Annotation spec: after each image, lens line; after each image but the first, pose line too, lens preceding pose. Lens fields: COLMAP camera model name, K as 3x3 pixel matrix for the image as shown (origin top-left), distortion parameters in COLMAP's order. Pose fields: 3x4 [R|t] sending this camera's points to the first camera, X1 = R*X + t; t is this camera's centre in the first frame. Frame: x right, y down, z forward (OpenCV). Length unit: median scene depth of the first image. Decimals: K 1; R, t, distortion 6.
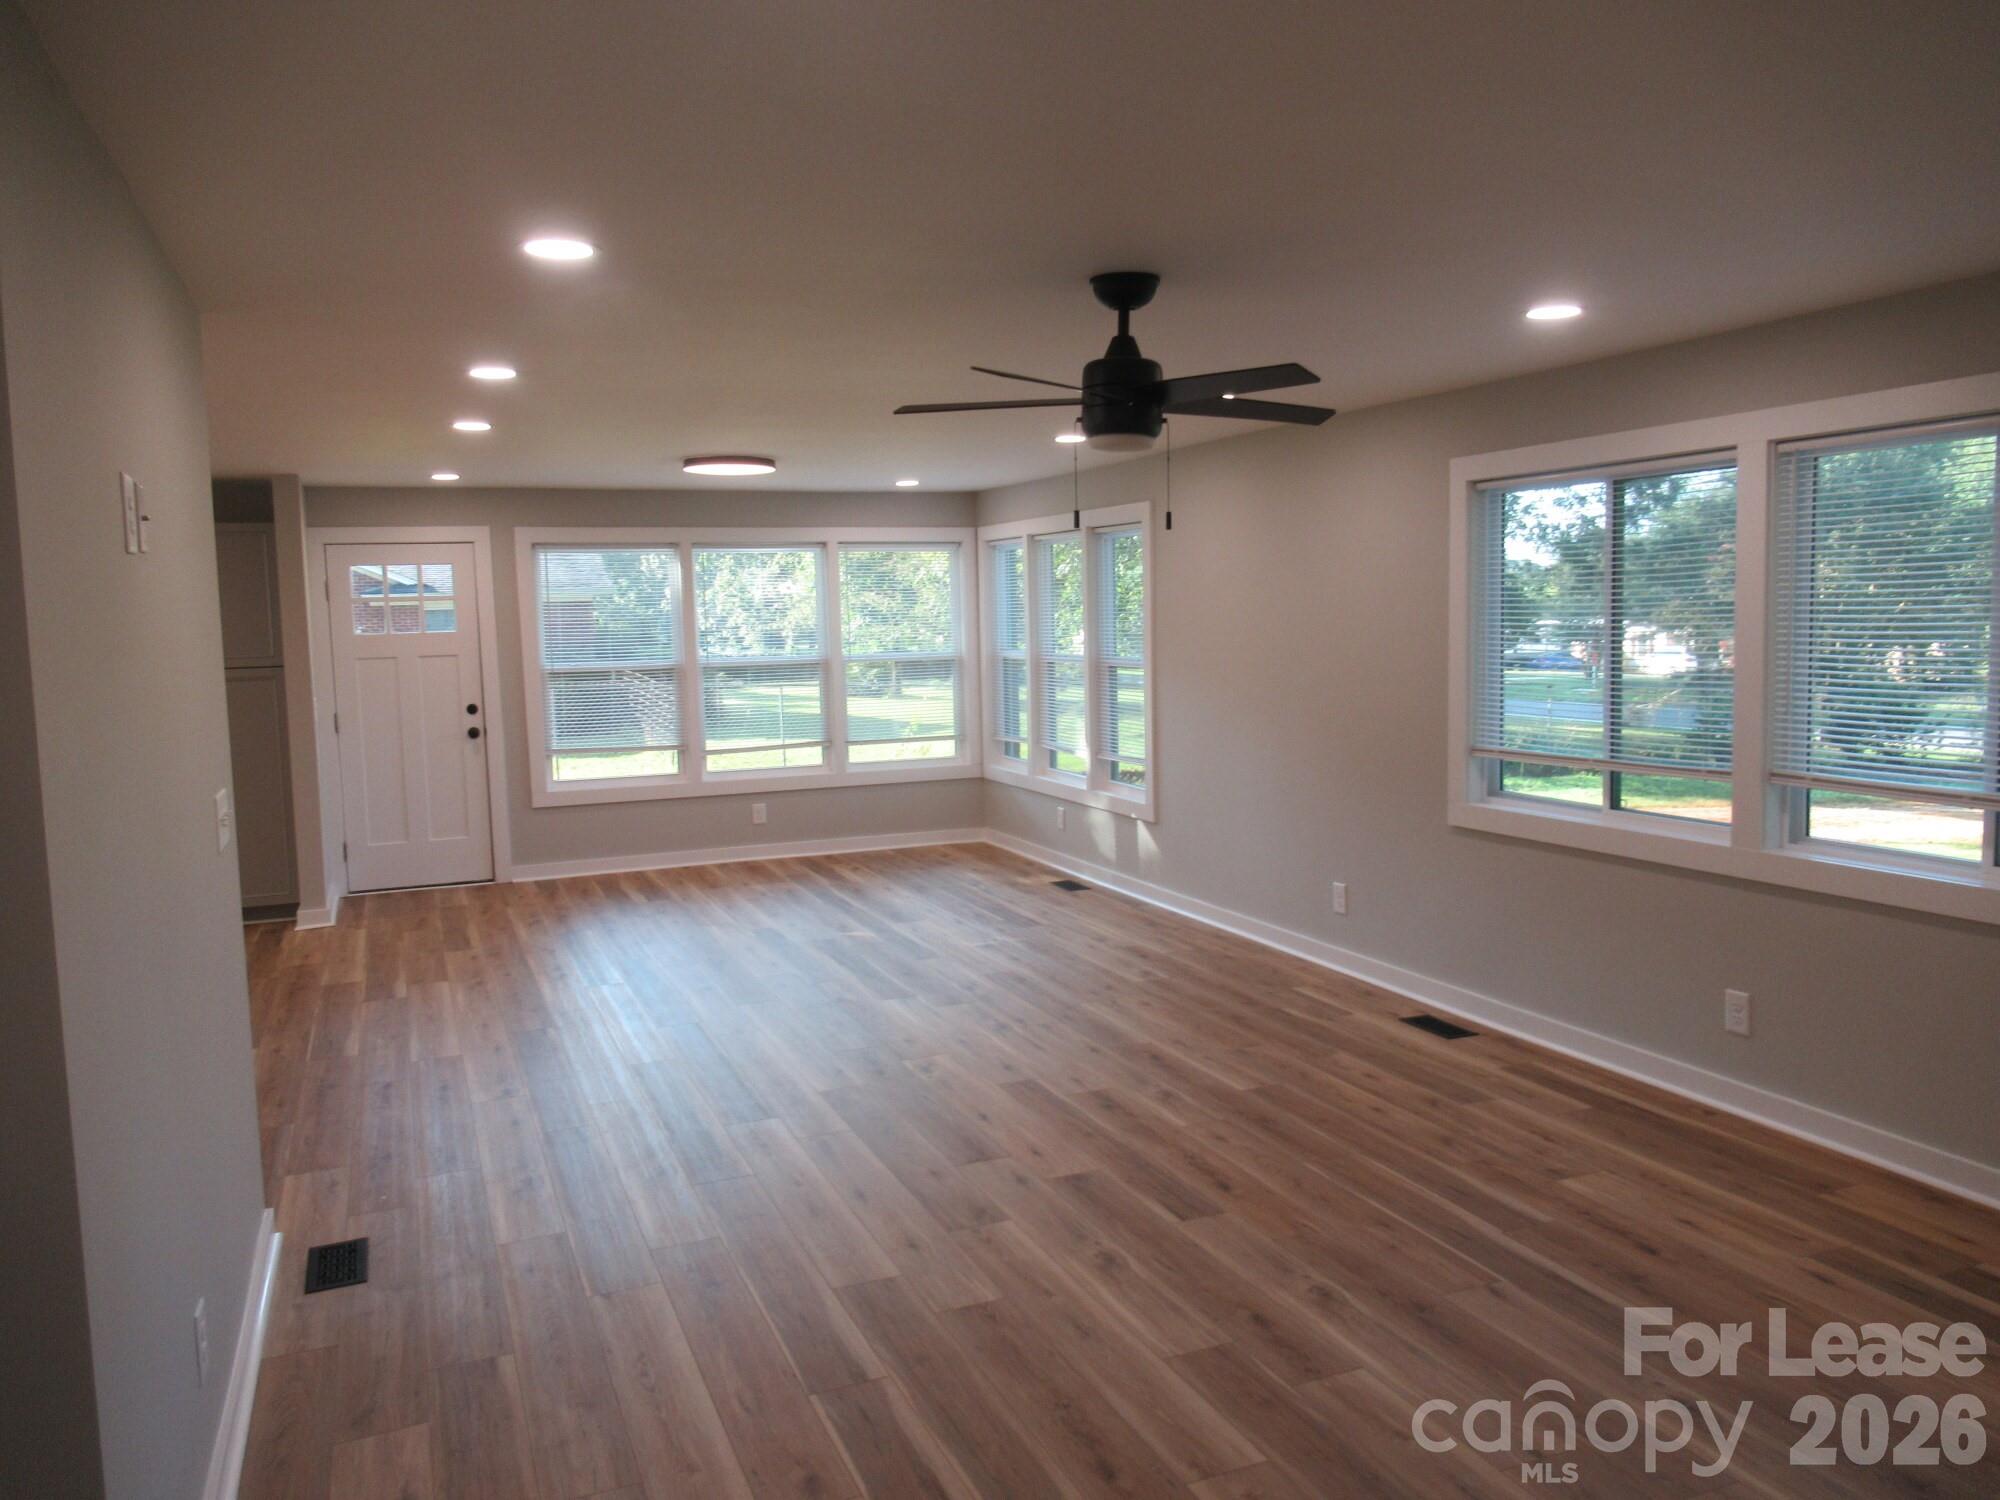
lens RADIAL K [[1485.3, 0, 994.4], [0, 1485.3, 741.8], [0, 0, 1]] dist [-0.000695, -0.009515]
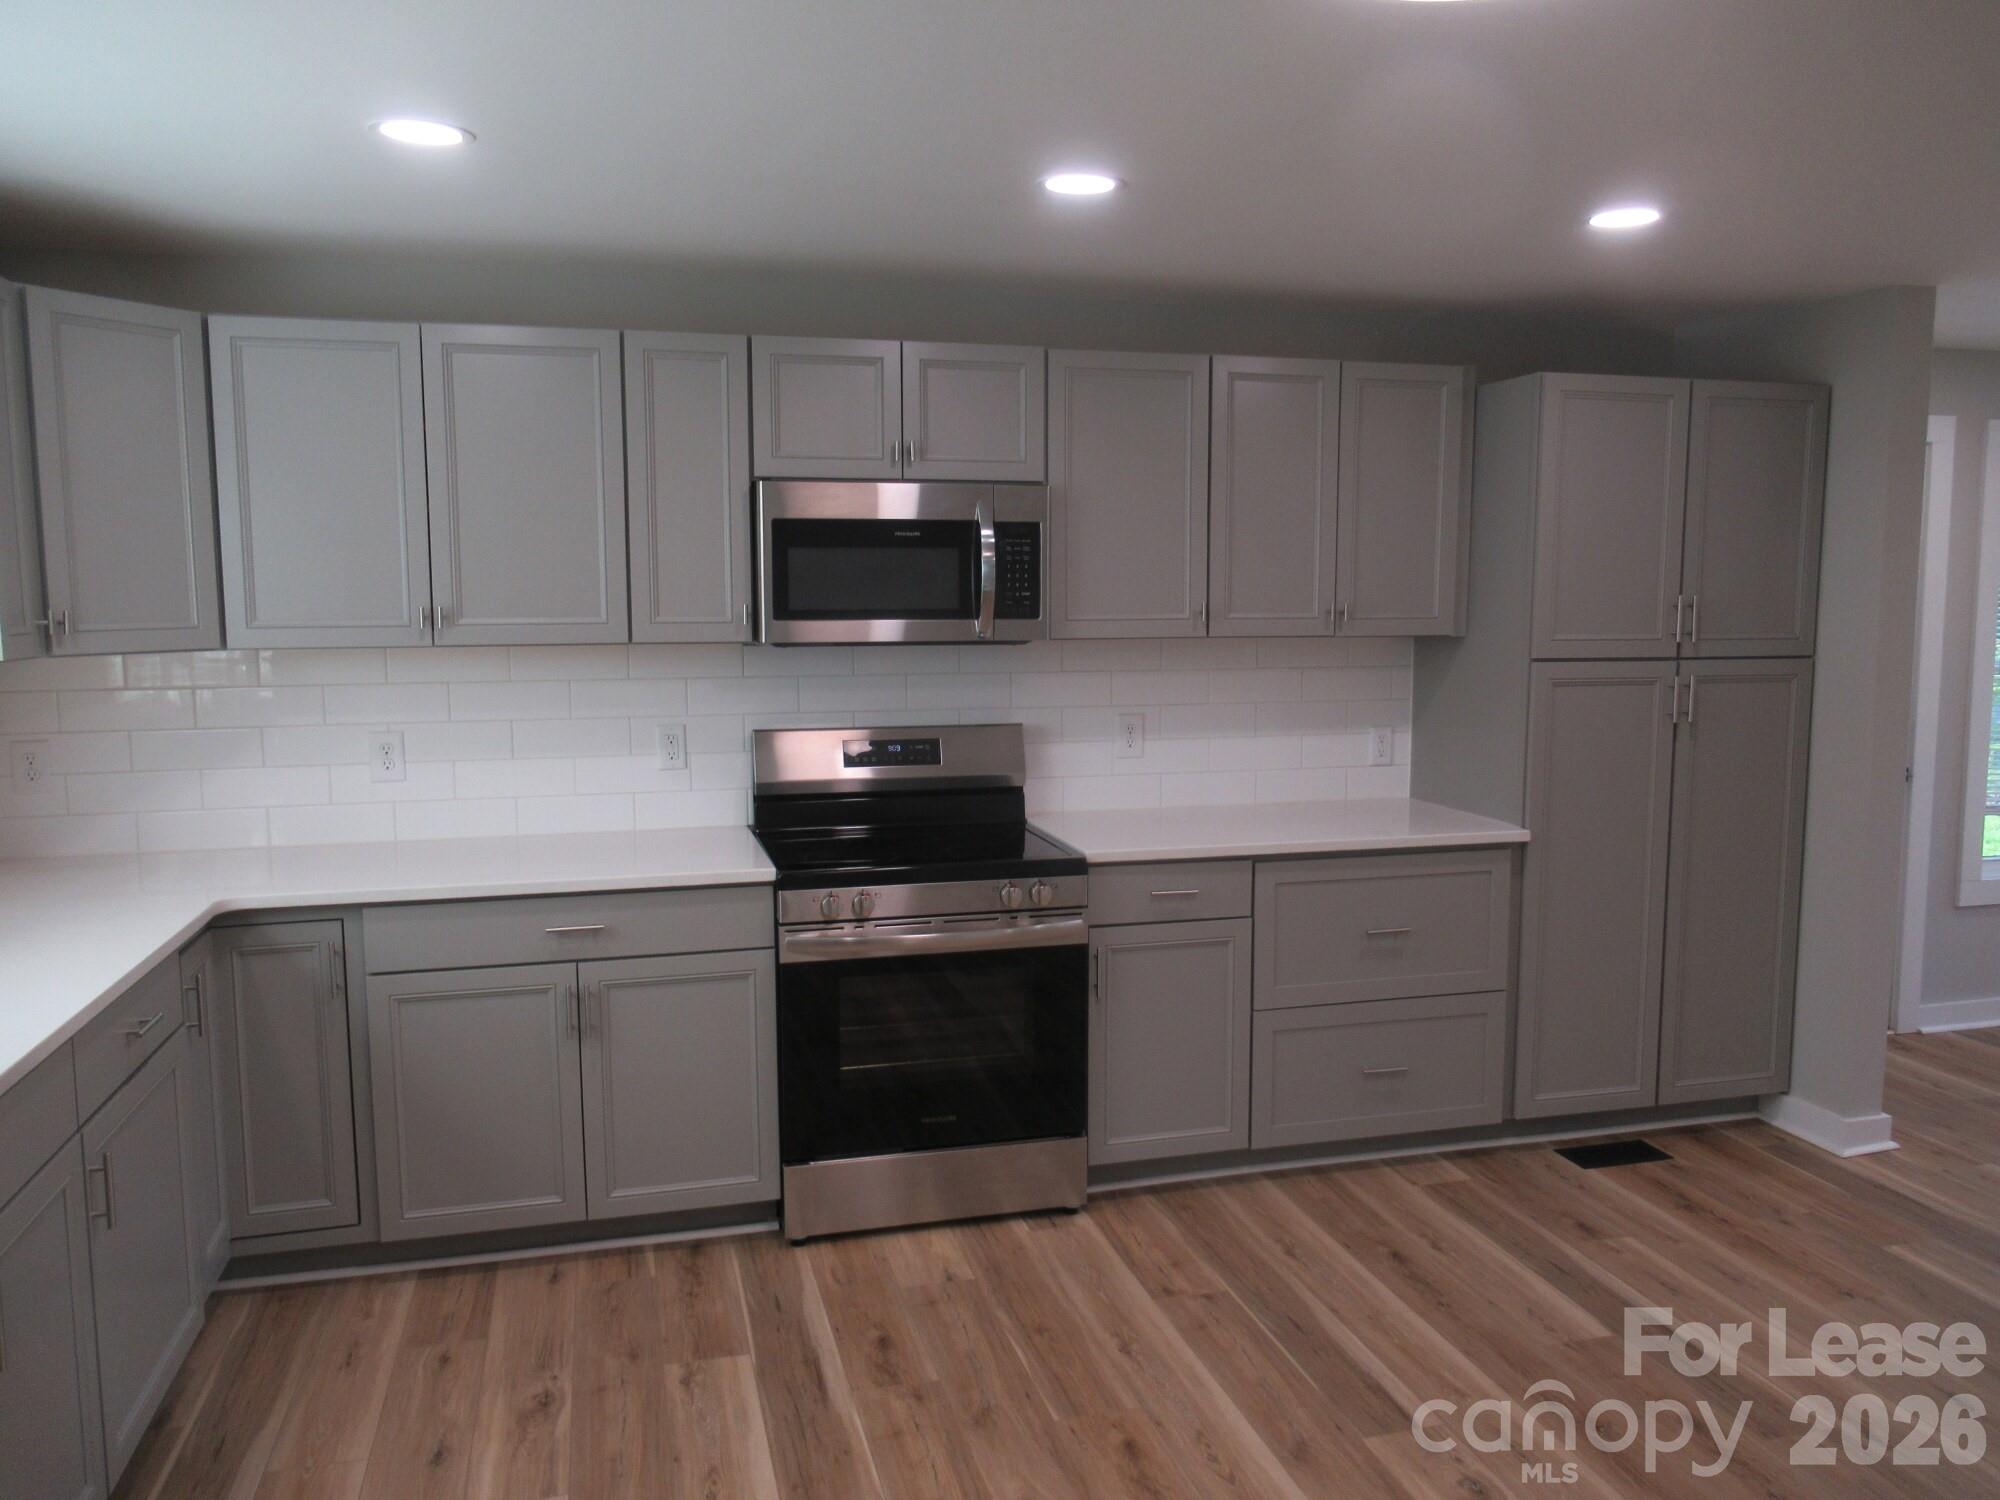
lens RADIAL K [[1485.3, 0, 998.7], [0, 1485.3, 746.6], [0, 0, 1]] dist [-0.000695, -0.009515]
pose [[0.991670, 0.039248, -0.122682, -0.938074], [-0.036599, 0.999047, 0.023777, -0.027115], [0.123498, -0.019089, 0.992161, 0.575659]]
